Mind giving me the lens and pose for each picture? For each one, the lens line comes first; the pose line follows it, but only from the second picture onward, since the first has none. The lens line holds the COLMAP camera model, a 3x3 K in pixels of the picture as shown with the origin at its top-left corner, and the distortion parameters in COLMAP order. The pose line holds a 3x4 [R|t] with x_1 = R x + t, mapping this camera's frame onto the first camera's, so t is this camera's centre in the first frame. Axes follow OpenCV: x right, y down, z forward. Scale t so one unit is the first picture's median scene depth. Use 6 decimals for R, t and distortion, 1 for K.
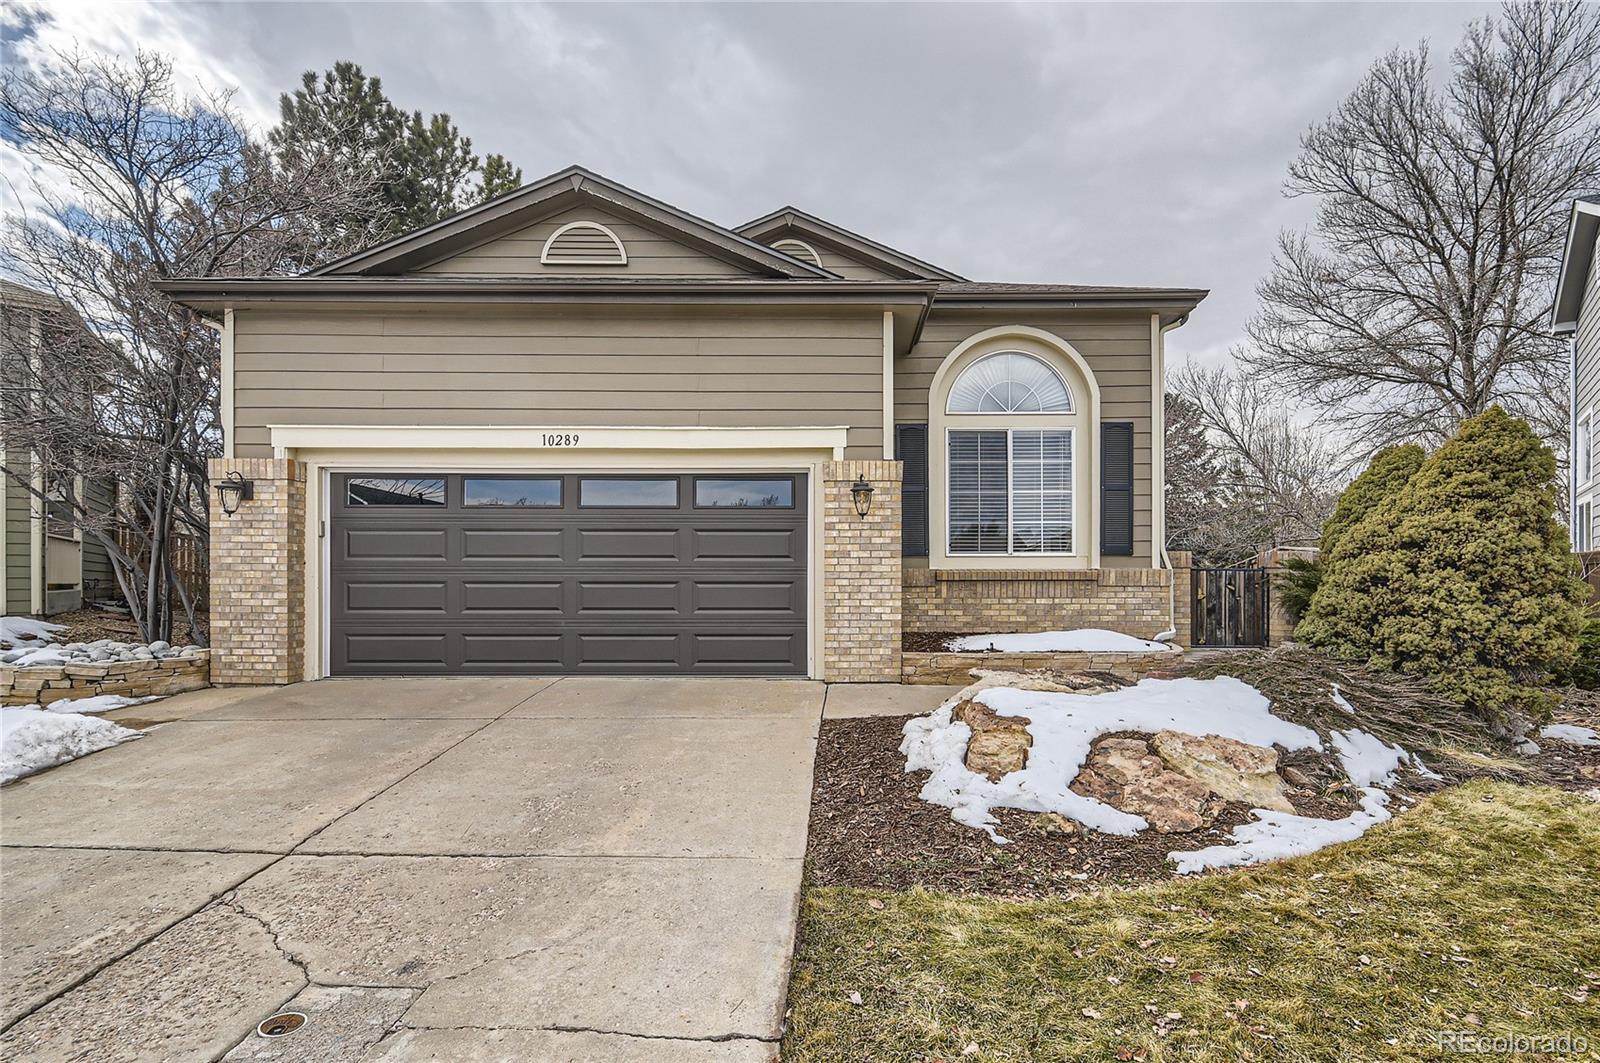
lens RADIAL K [[781.3, 0, 826.2], [0, 781.3, 578.7], [0, 0, 1]] dist [0.010396, -0.003785]
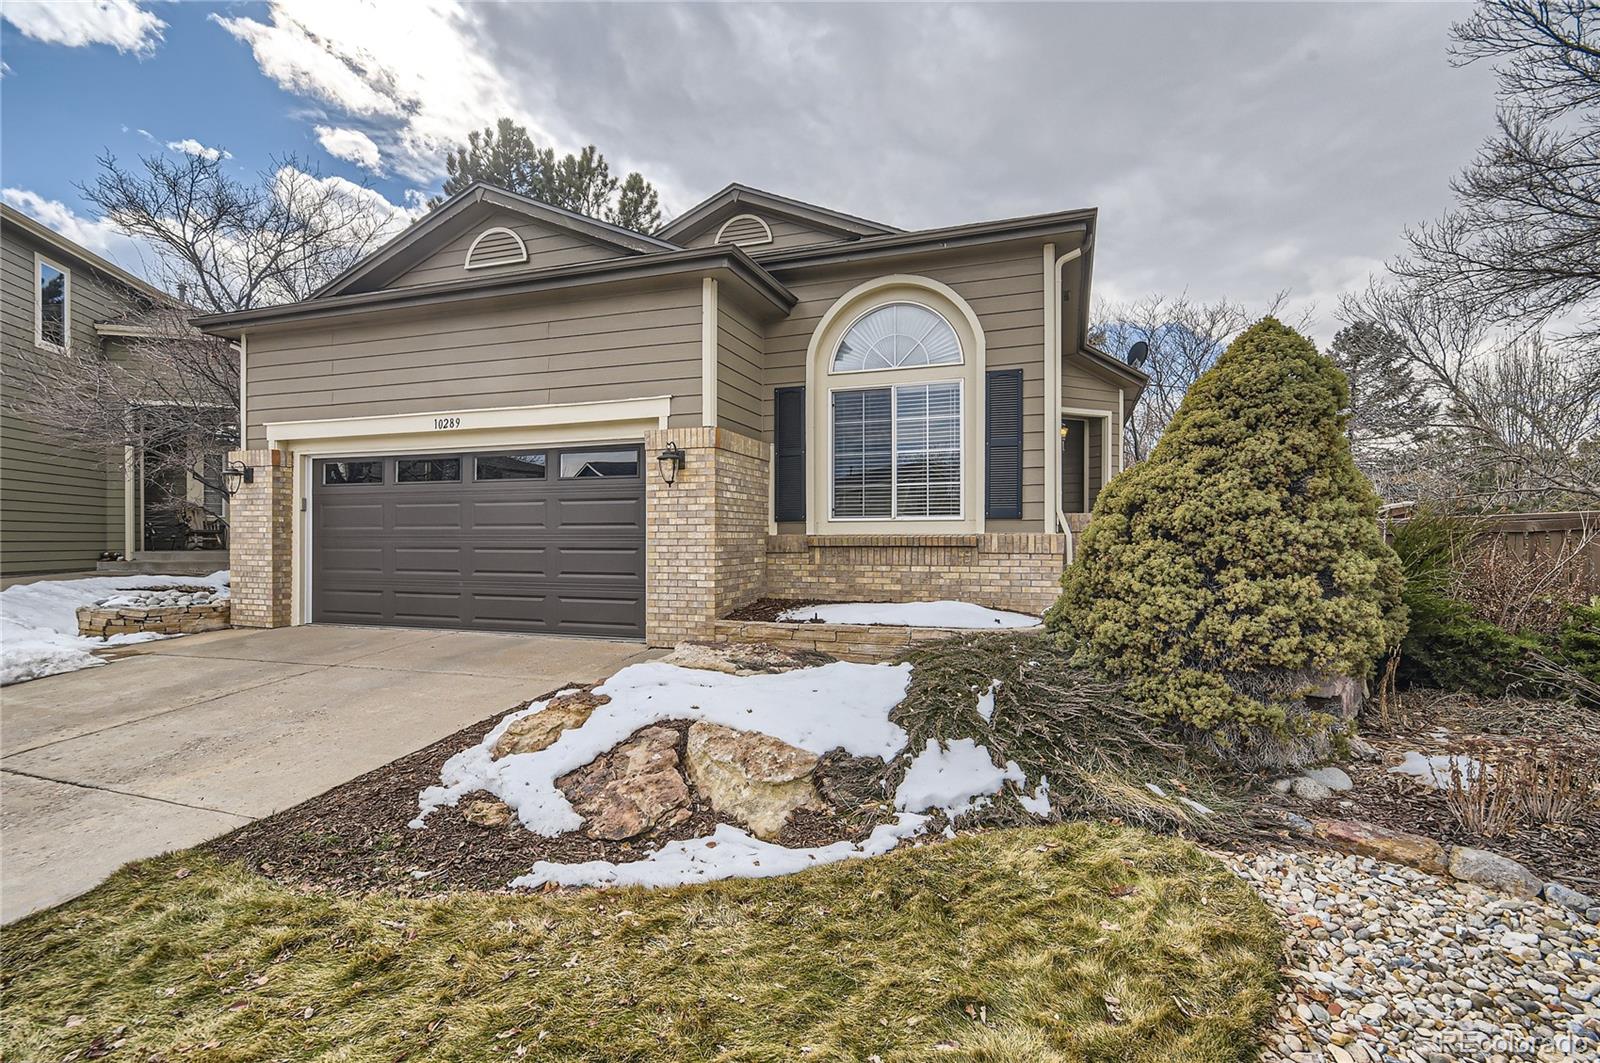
lens RADIAL K [[737.1, 0, 802.4], [0, 737.1, 537.1], [0, 0, 1]] dist [0.009034, -0.001333]
pose [[0.946060, -0.001094, -0.323990, 0.497057], [0.001026, 0.999999, -0.000382, -0.010415], [0.323990, 0.000029, 0.946060, 0.148259]]
